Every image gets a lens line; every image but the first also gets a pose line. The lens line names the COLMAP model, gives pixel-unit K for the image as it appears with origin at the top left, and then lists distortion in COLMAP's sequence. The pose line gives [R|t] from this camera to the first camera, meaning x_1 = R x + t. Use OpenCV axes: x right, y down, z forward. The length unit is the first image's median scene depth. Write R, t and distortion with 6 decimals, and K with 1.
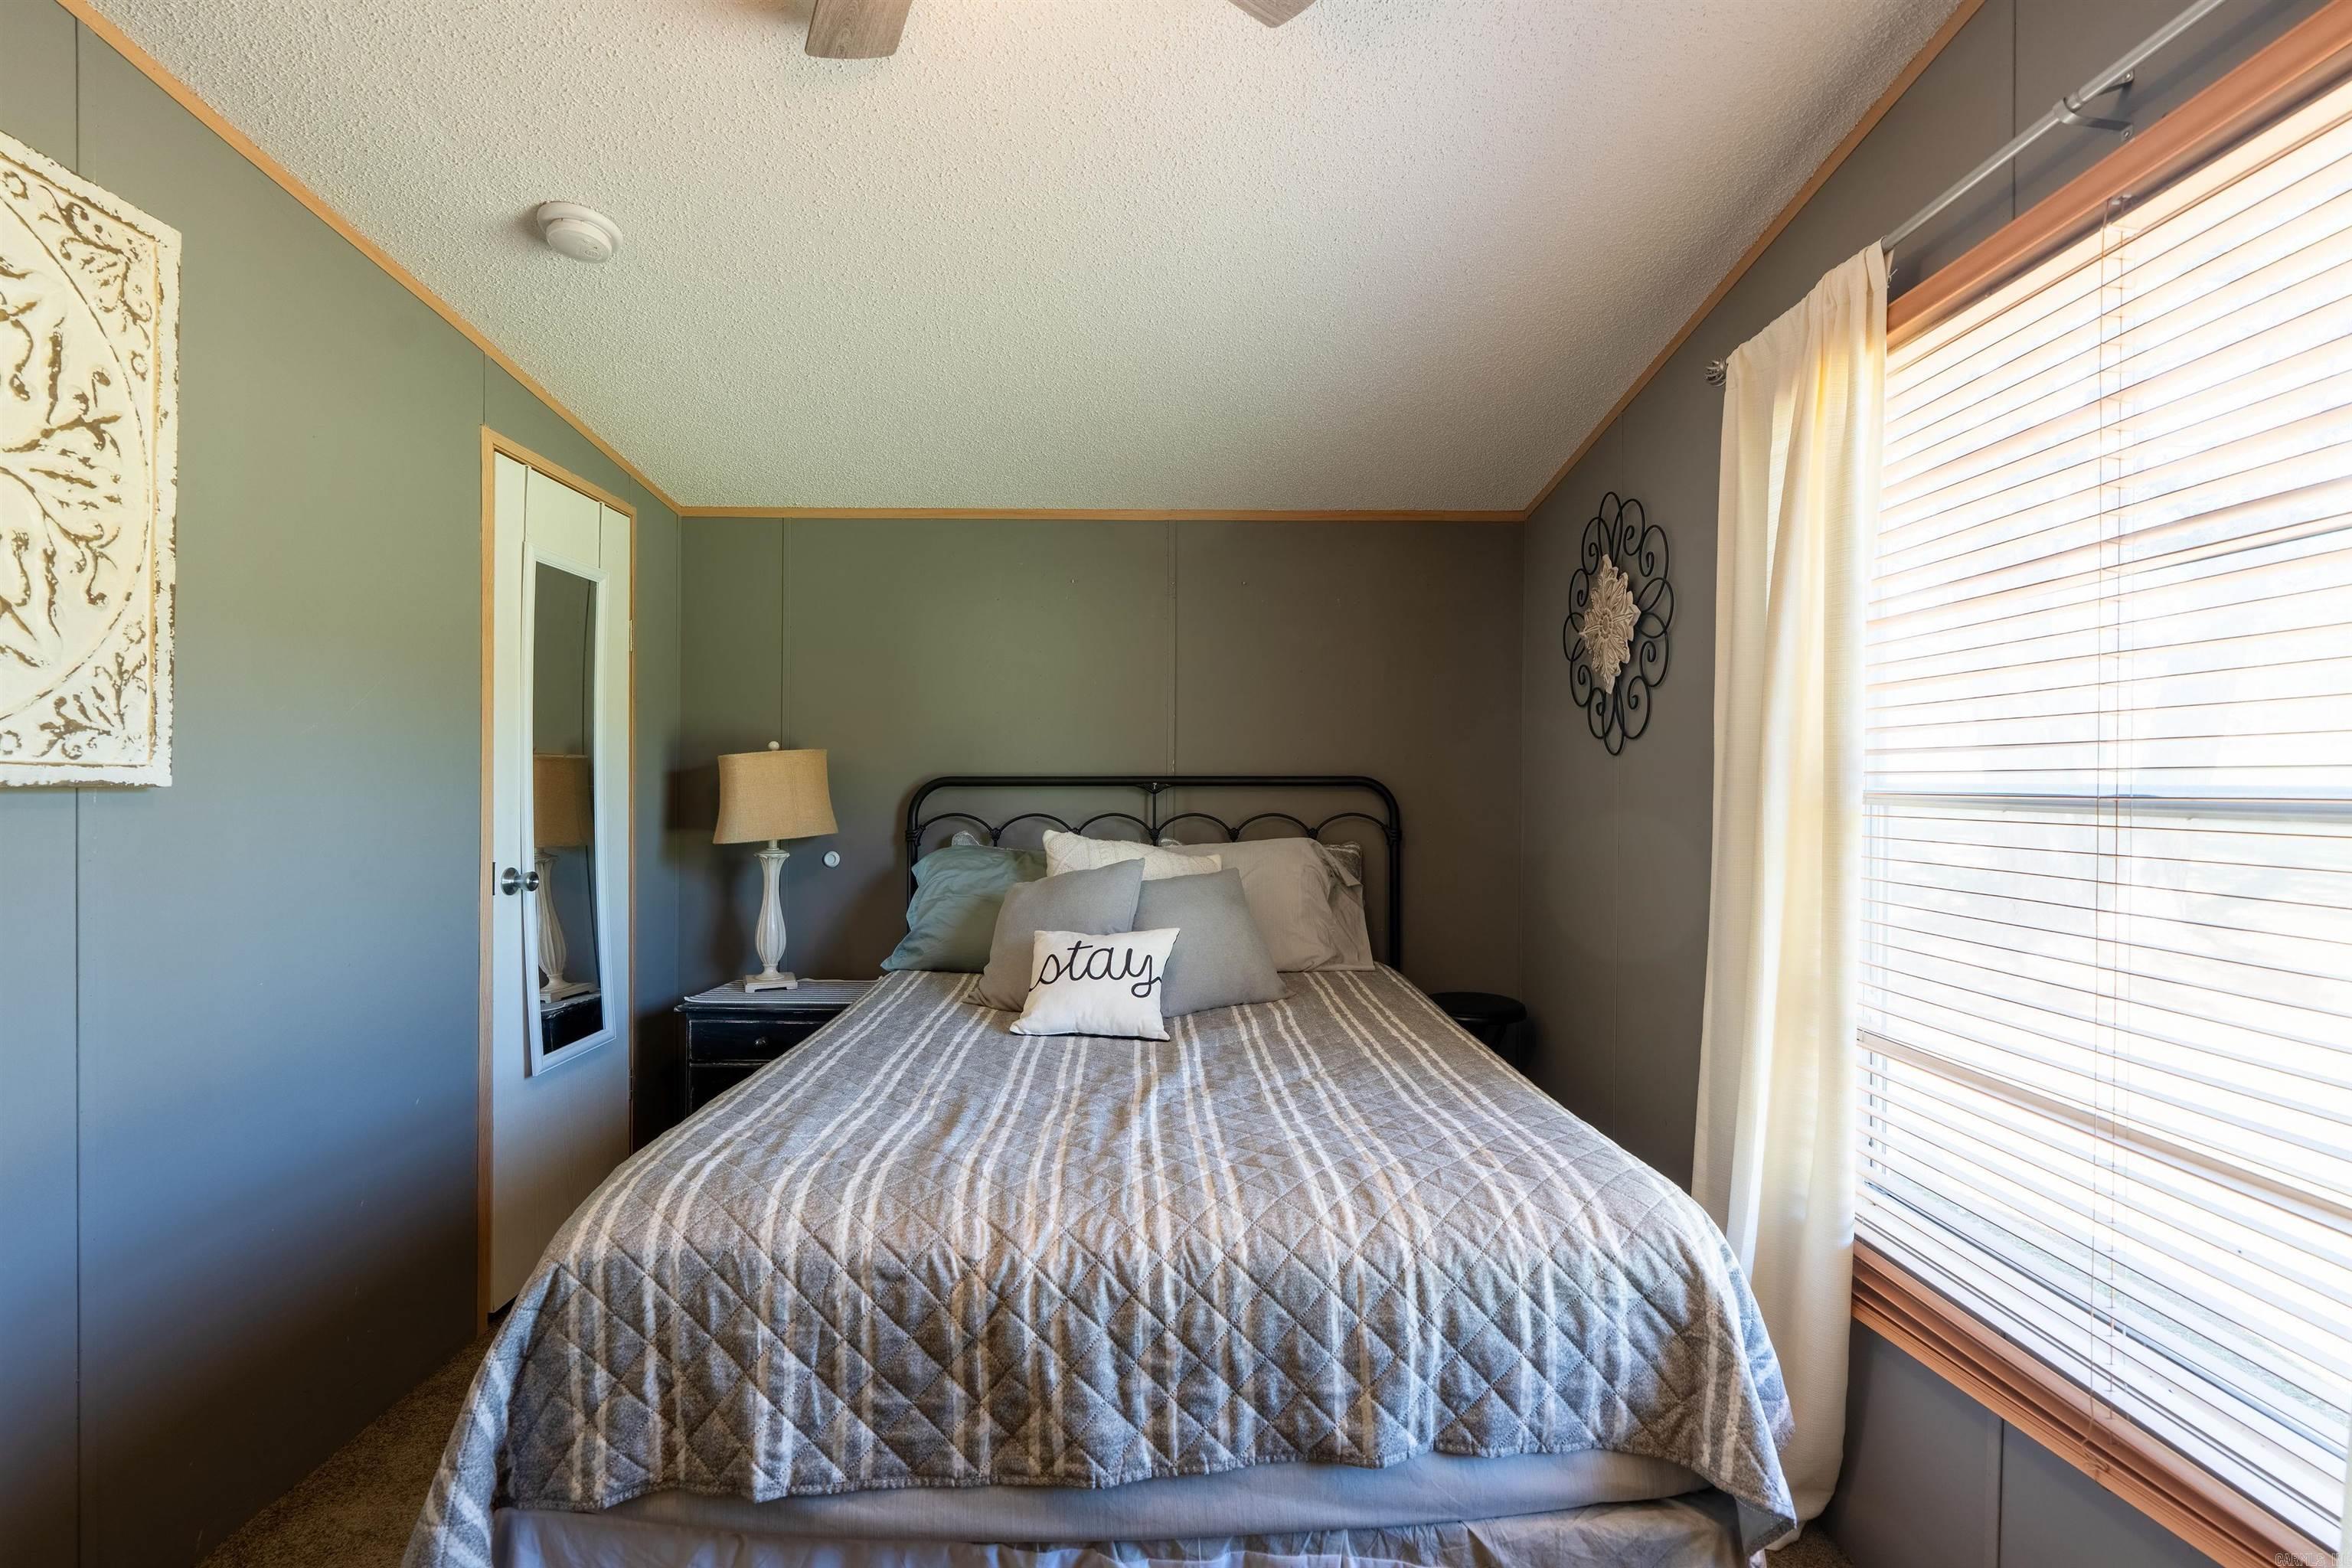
lens RADIAL K [[1051.0, 0, 1178.8], [0, 1051.0, 779.2], [0, 0, 1]] dist [-0.007456, 0.002610]
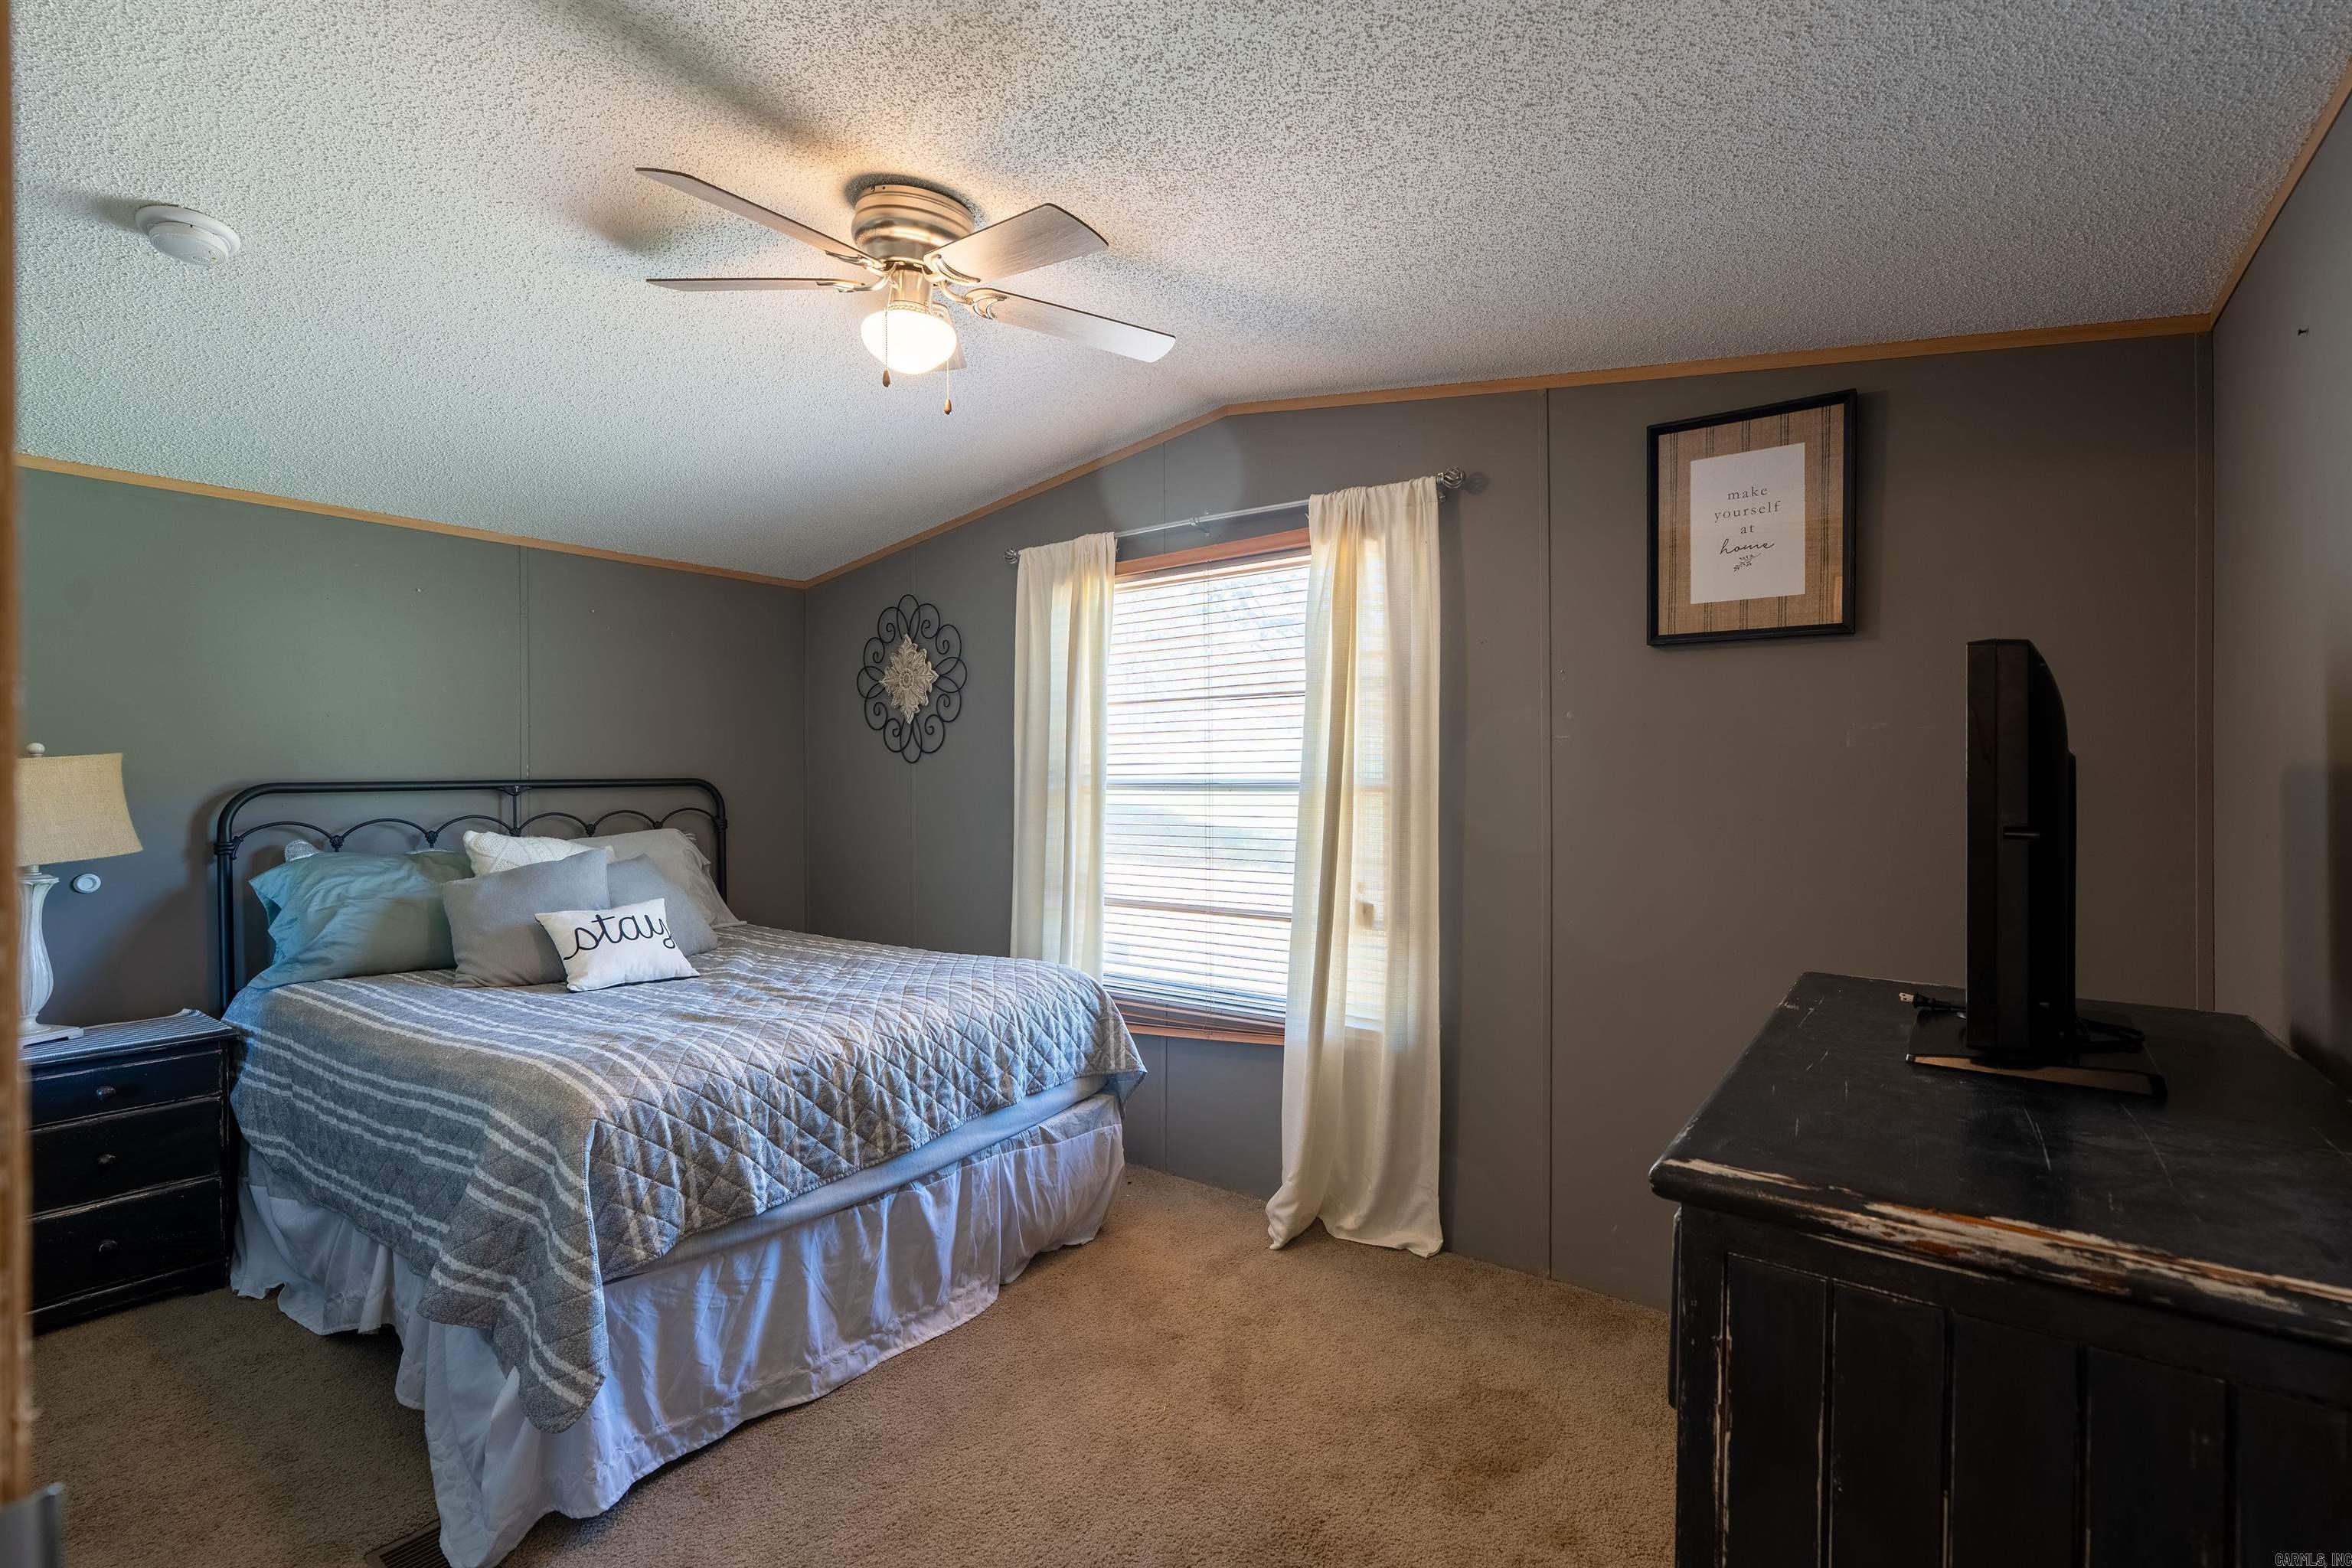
lens RADIAL K [[1051.0, 0, 1169.6], [0, 1051.0, 786.9], [0, 0, 1]] dist [-0.007456, 0.002610]
pose [[0.599994, -0.016761, 0.799829, -1.284105], [0.008533, 0.999858, 0.014552, -0.015248], [-0.799959, -0.001906, 0.600052, -0.516316]]
